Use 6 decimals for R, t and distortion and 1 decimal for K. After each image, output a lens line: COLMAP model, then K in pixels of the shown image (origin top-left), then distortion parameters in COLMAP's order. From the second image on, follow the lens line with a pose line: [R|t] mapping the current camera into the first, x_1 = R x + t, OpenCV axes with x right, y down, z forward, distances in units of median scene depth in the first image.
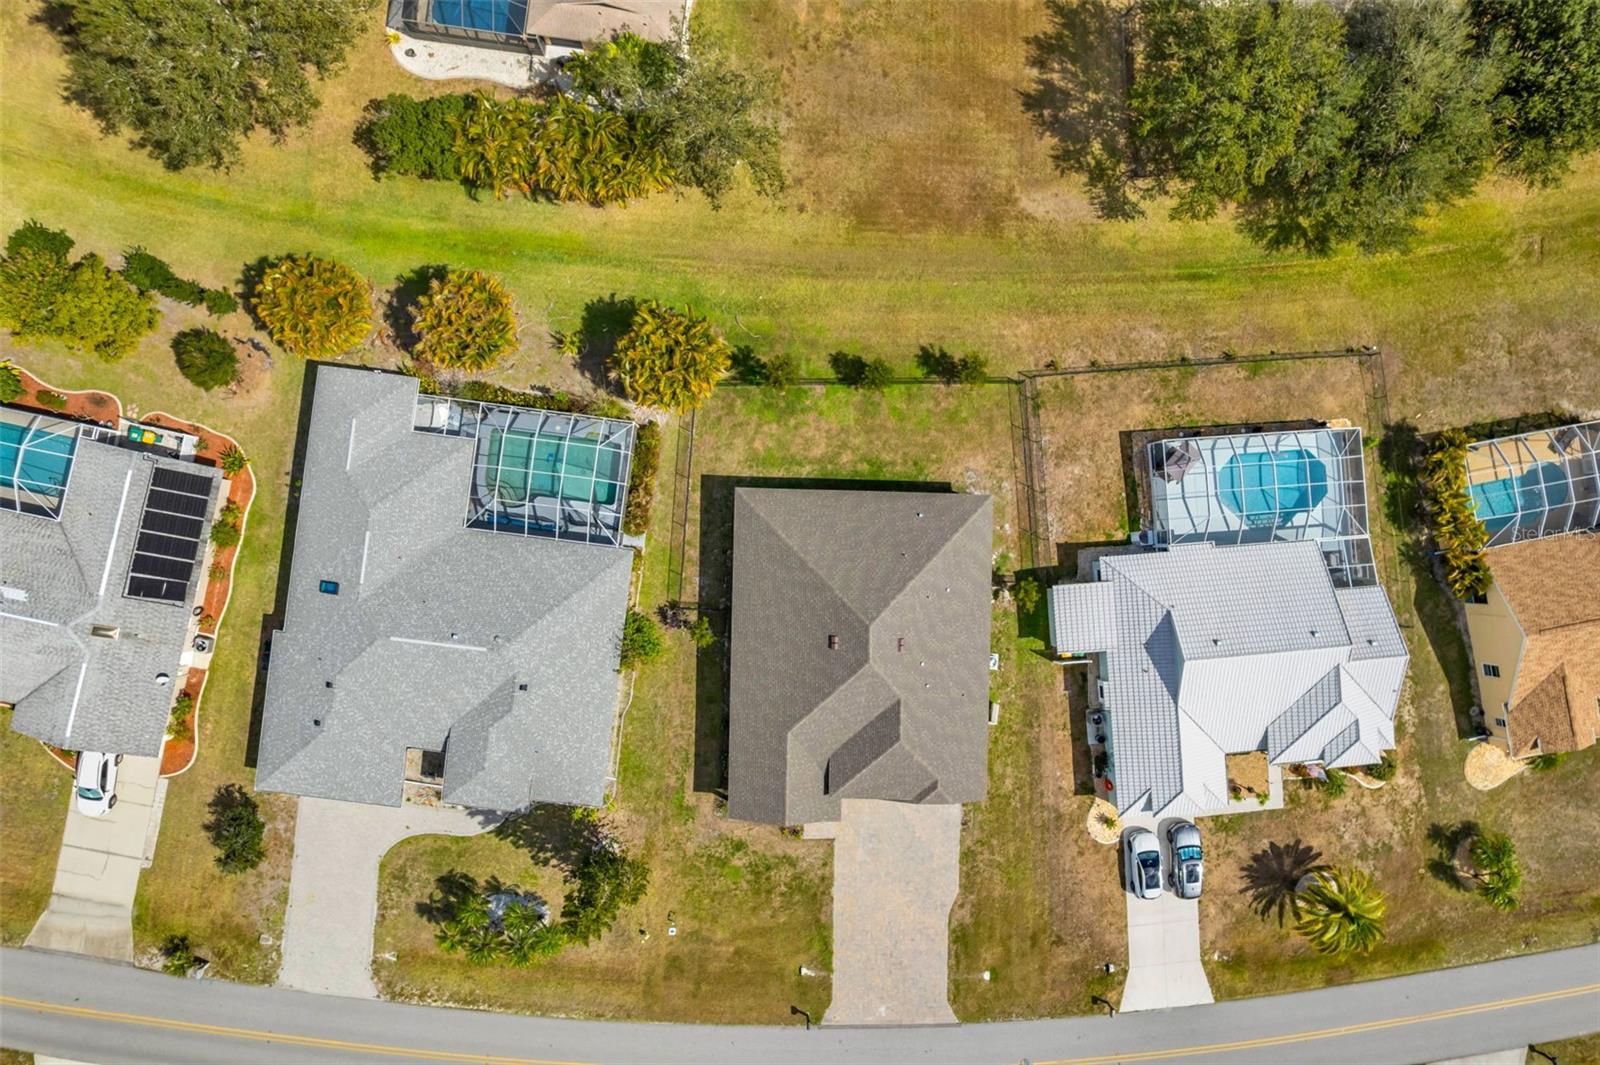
lens RADIAL K [[1050.8, 0, 818.8], [0, 1050.8, 509.9], [0, 0, 1]] dist [-0.045739, 0.002855]
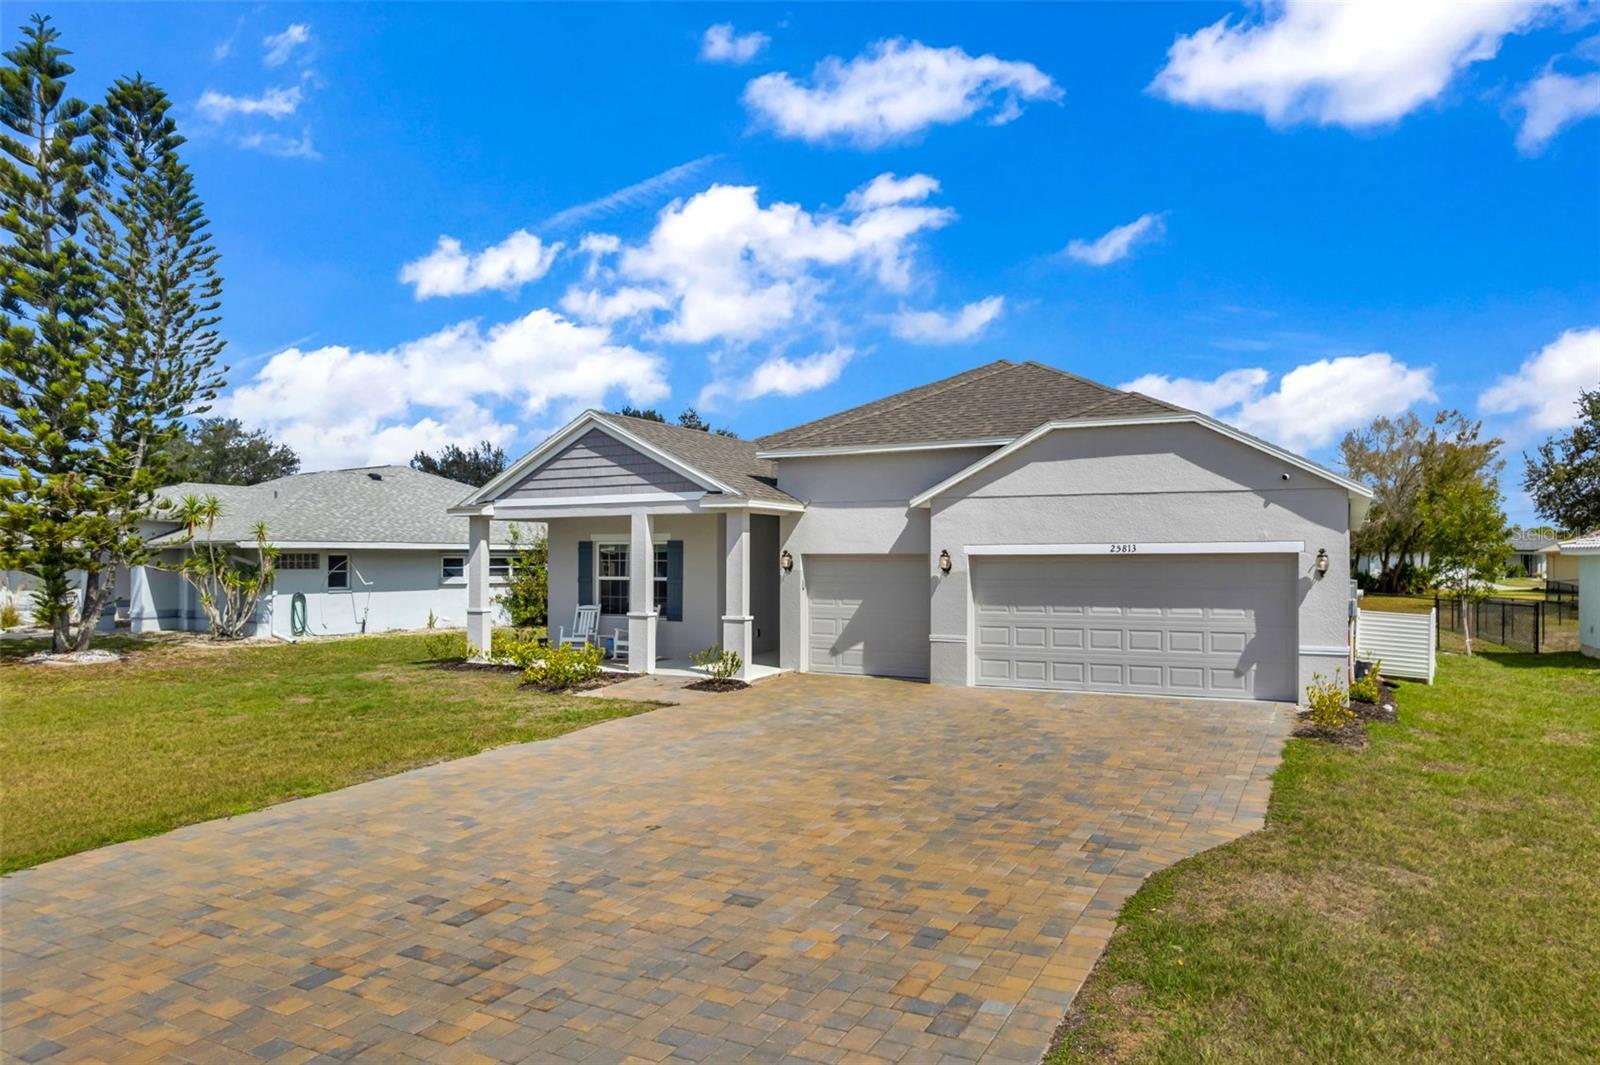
lens RADIAL K [[1021.3, 0, 808.8], [0, 1021.3, 554.3], [0, 0, 1]] dist [-0.062203, 0.050298]
pose [[0.893643, -0.069736, -0.443328, 0.142102], [-0.443709, 0.010772, -0.896106, 0.498573], [0.067267, 0.997507, -0.021316, 0.971497]]
